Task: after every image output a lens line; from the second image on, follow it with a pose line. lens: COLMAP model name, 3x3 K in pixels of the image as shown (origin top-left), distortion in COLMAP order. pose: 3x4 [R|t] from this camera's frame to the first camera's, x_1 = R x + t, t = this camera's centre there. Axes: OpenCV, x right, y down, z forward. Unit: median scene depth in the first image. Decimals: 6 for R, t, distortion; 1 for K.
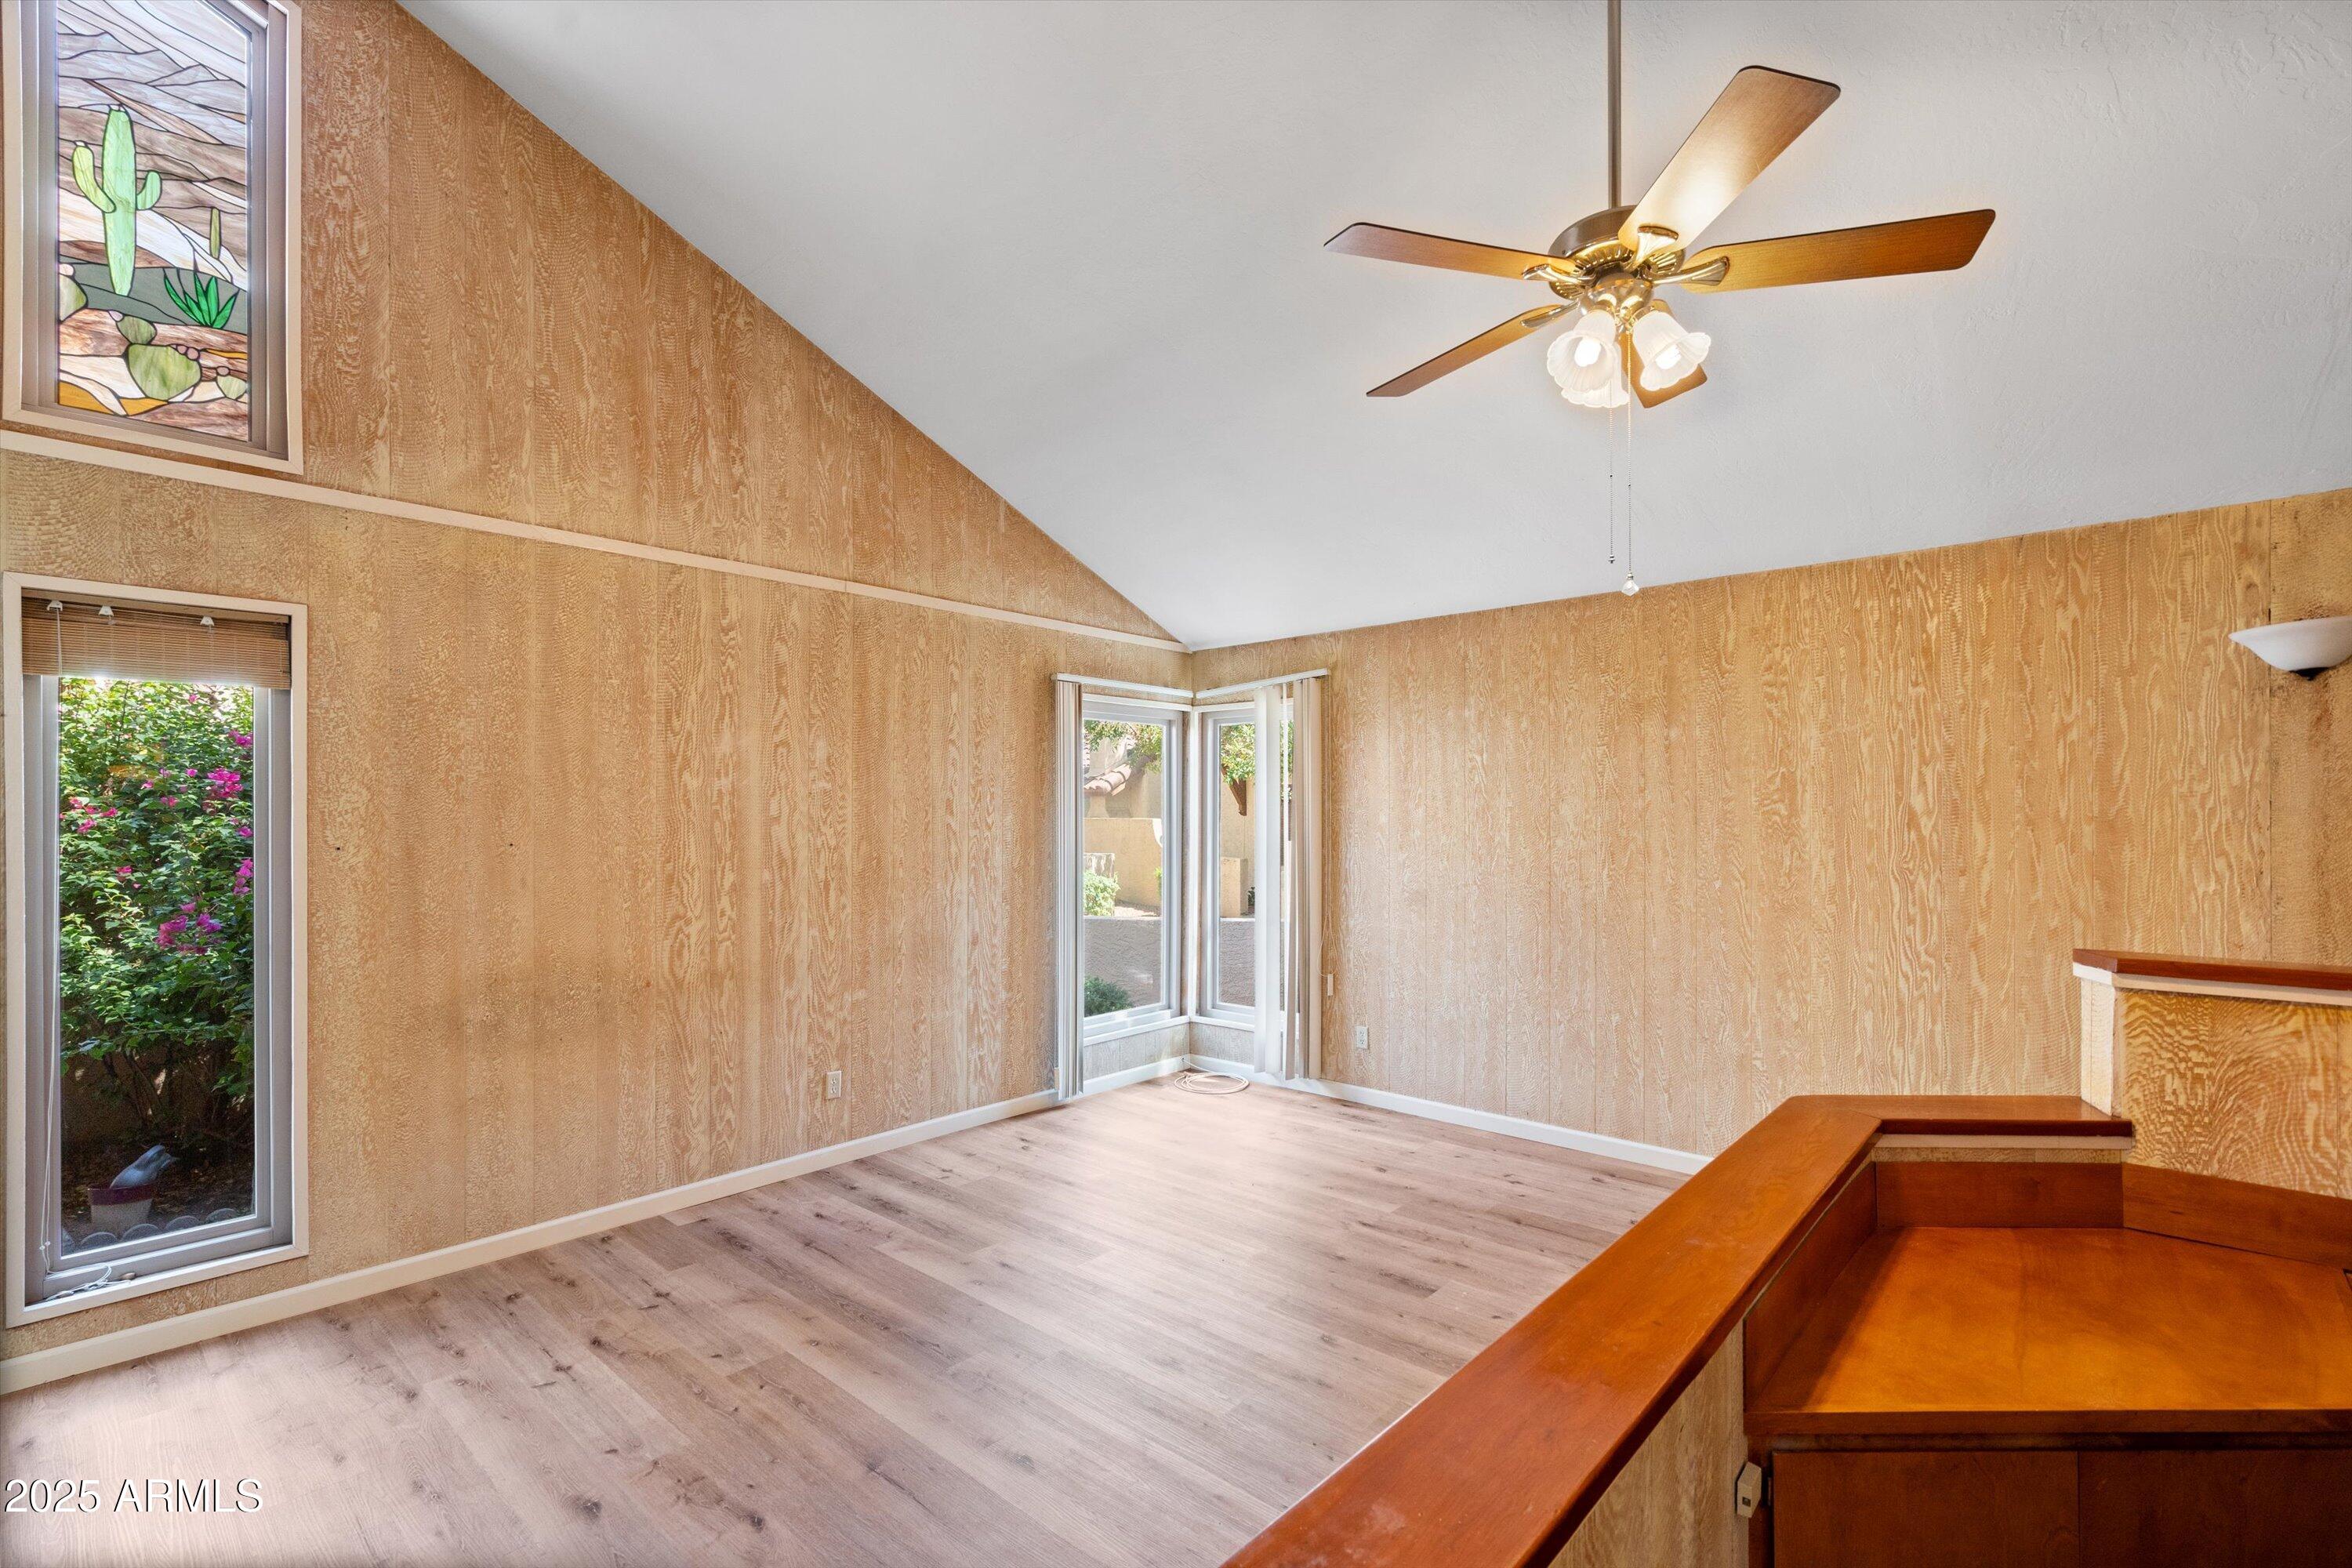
lens RADIAL K [[1060.0, 0, 1167.6], [0, 1060.0, 808.9], [0, 0, 1]] dist [-0.000621, 0.000341]
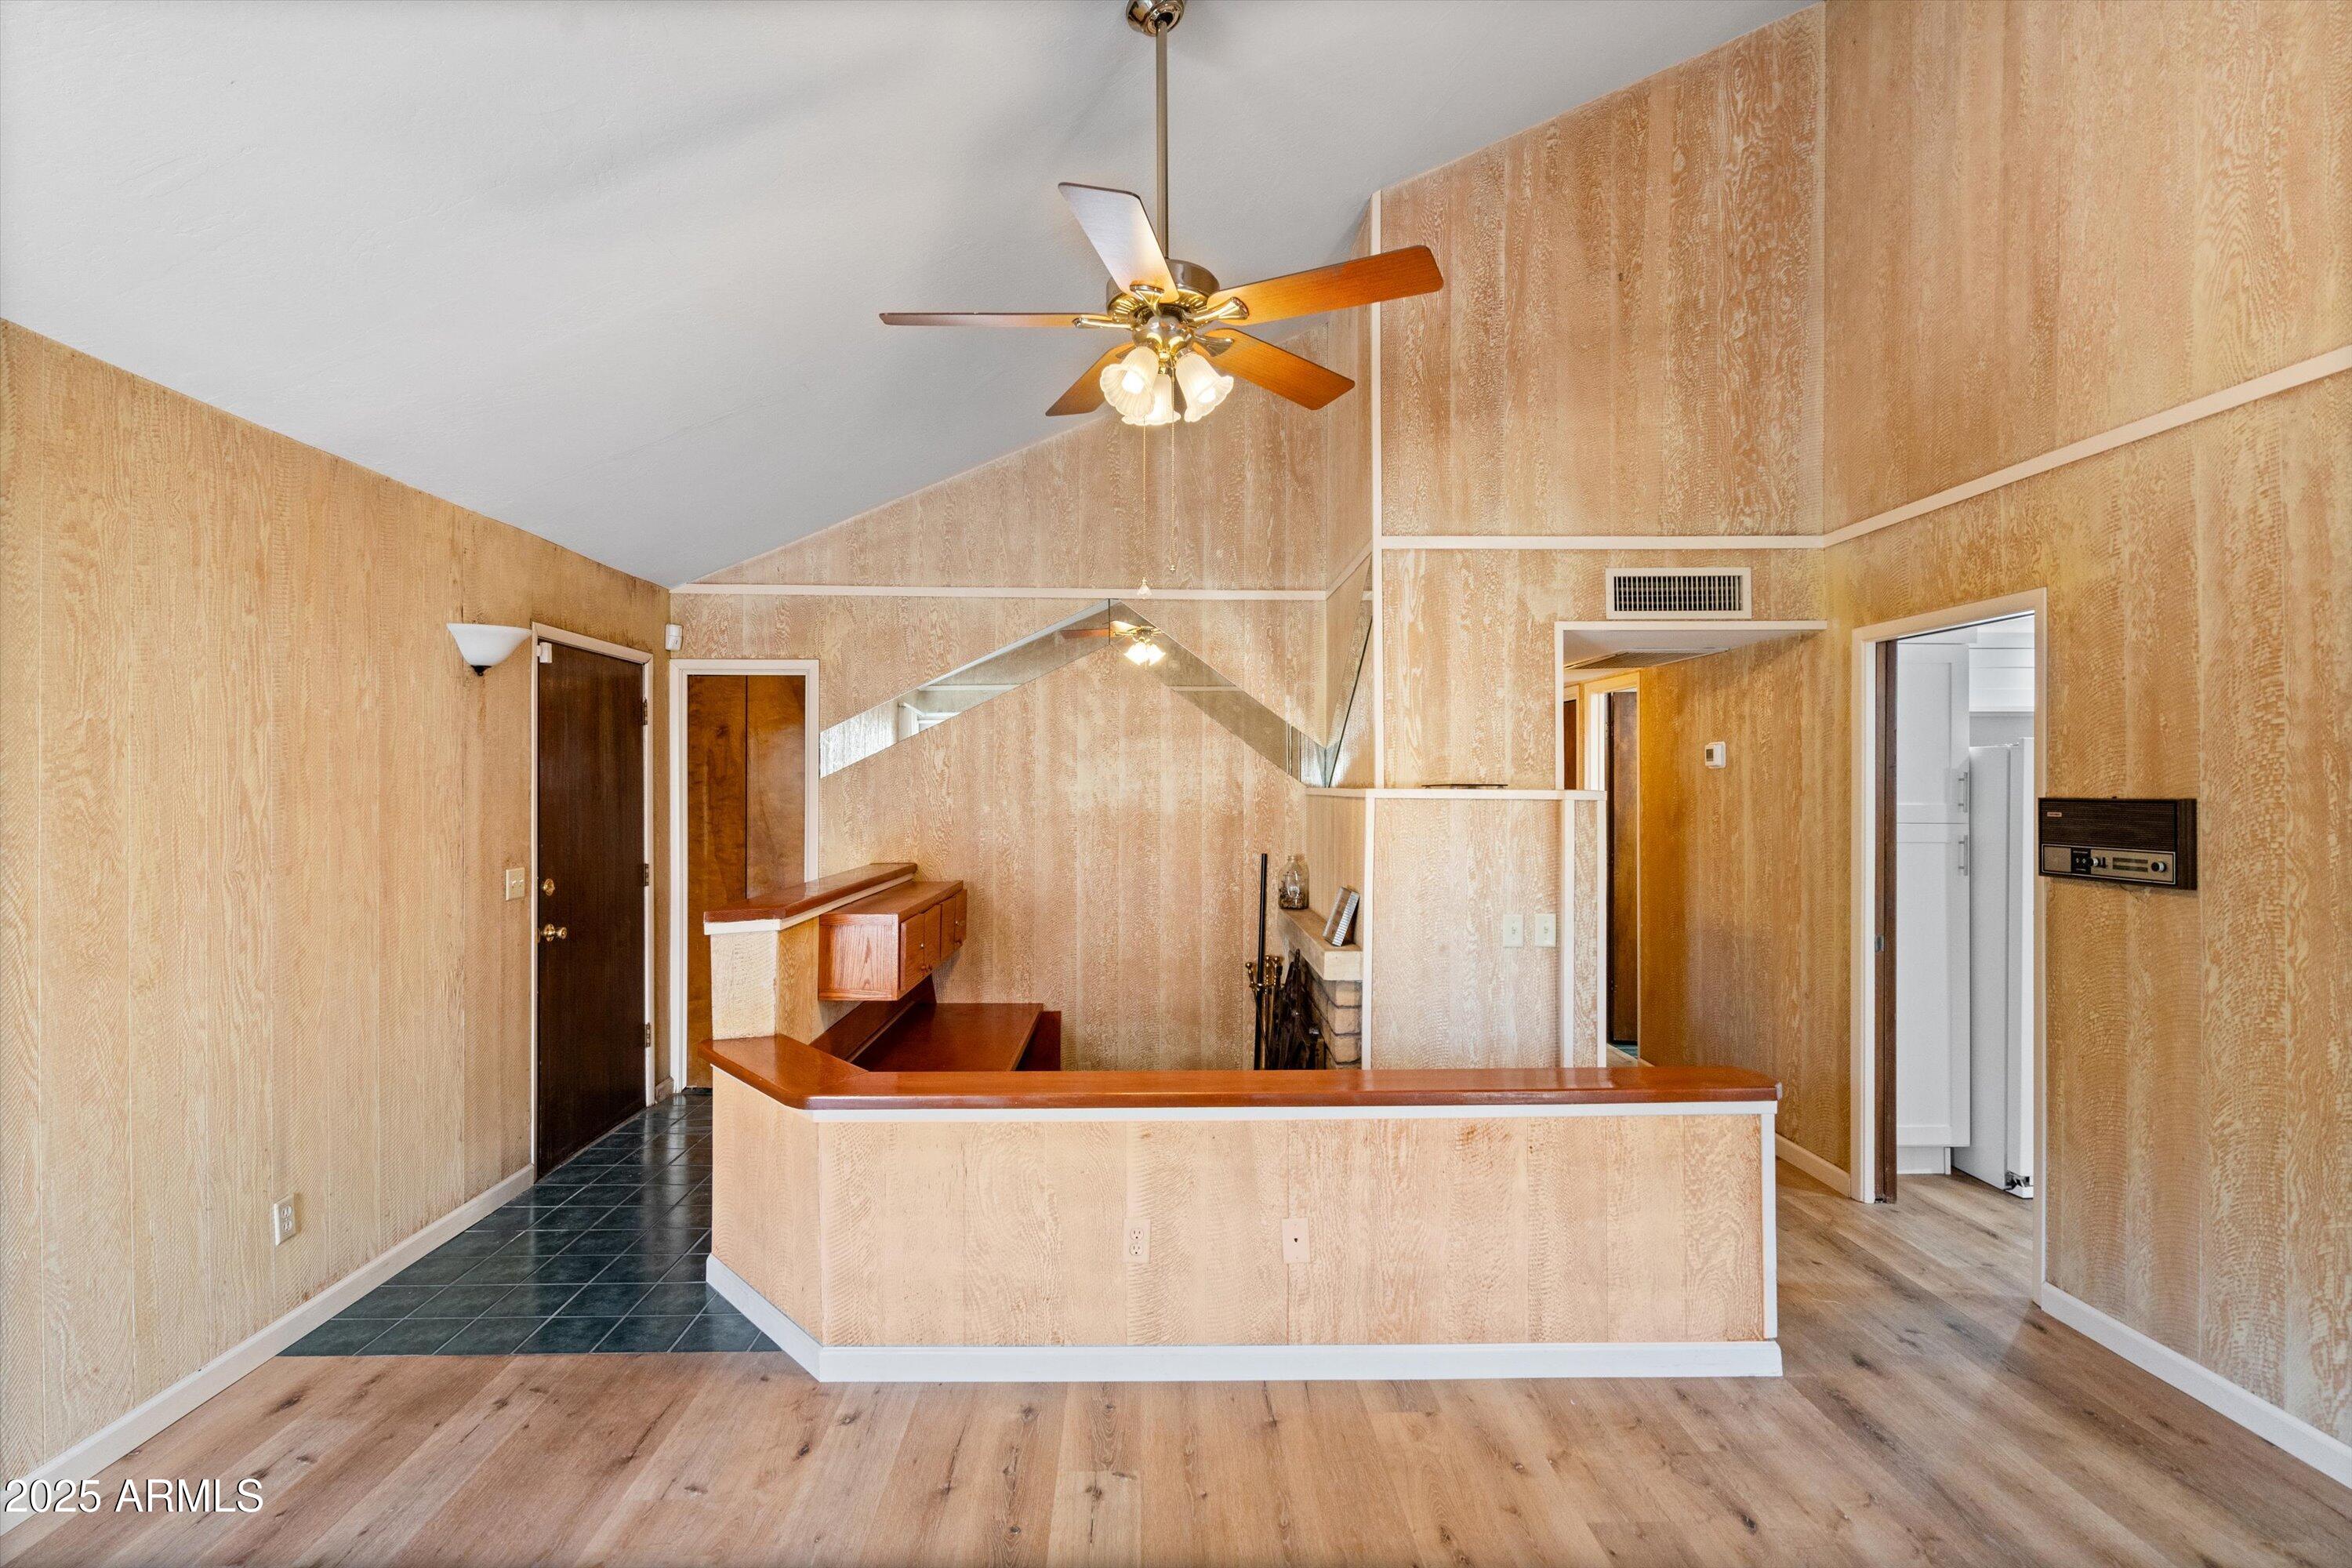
lens RADIAL K [[1098.4, 0, 1160.5], [0, 1098.4, 777.2], [0, 0, 1]] dist [-0.001802, -0.000475]
pose [[-0.681608, 0.006860, 0.731686, -0.230023], [-0.003196, 0.999919, -0.012352, 0.000852], [-0.731711, -0.010758, -0.681530, 0.987973]]
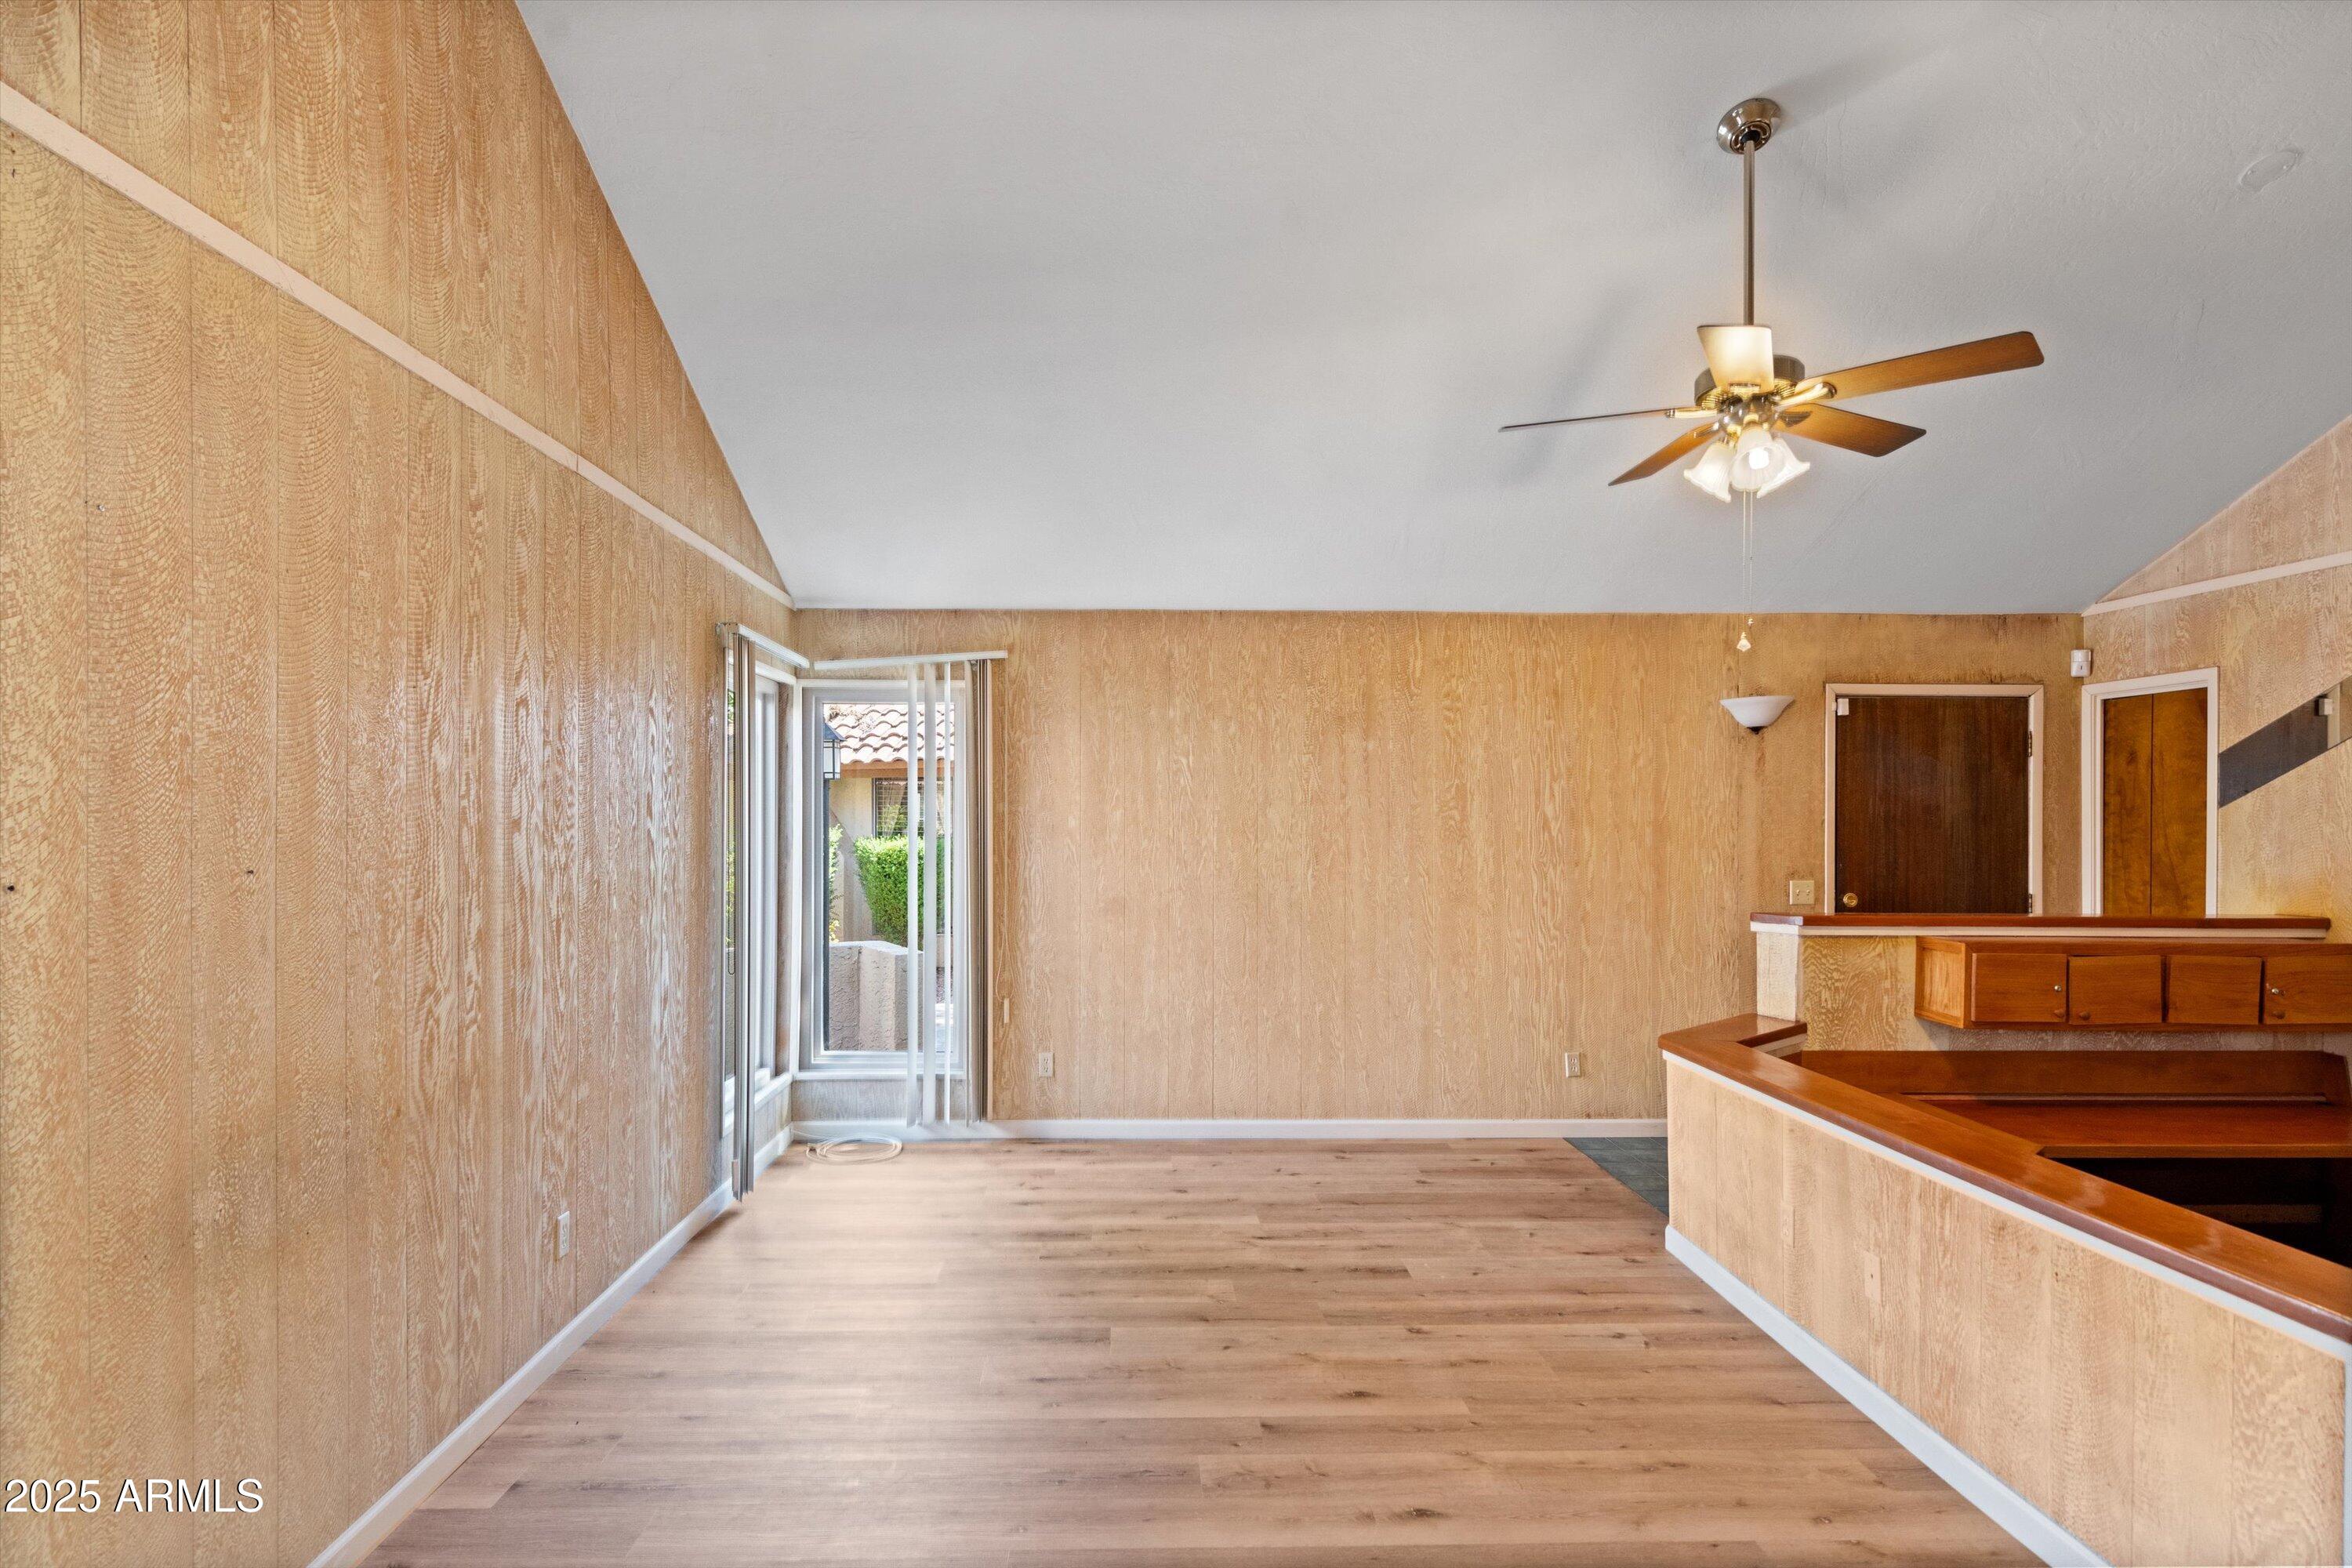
lens RADIAL K [[1238.3, 0, 1176.9], [0, 1238.3, 819.4], [0, 0, 1]] dist [0.001767, 0.000829]
pose [[0.721997, 0.002548, 0.691892, -0.610944], [-0.008051, 0.999956, 0.004718, 0.001490], [-0.691850, -0.008977, 0.721986, 0.216488]]
